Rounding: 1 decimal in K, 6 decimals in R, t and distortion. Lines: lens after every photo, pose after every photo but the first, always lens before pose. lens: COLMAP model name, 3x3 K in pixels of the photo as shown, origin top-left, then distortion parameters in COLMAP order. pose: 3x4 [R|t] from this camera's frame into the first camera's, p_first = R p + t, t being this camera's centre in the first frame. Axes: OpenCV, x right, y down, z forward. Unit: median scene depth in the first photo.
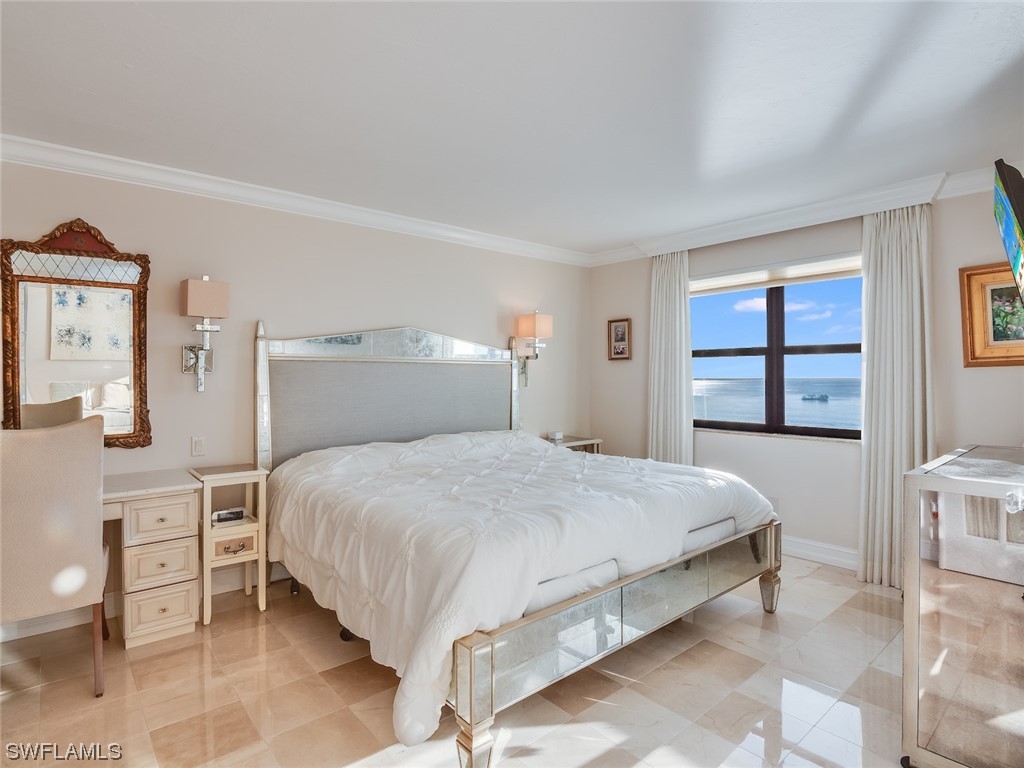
lens RADIAL K [[552.8, 0, 512.0], [0, 552.8, 384.0], [0, 0, 1]] dist [-0.022170, -0.000587]
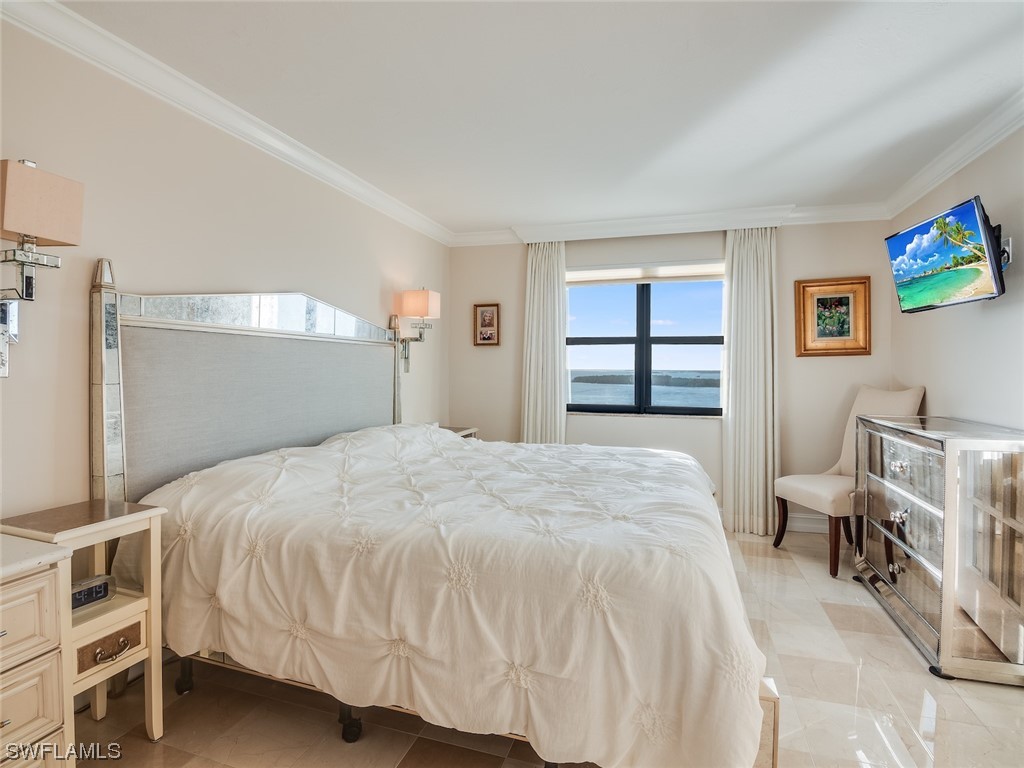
lens RADIAL K [[518.4, 0, 512.0], [0, 518.4, 384.0], [0, 0, 1]] dist [-0.021836, -0.000458]
pose [[0.847609, -0.010346, 0.530521, -0.315272], [0.000136, 0.999814, 0.019281, 0.008059], [-0.530622, -0.016270, 0.847453, 0.244389]]
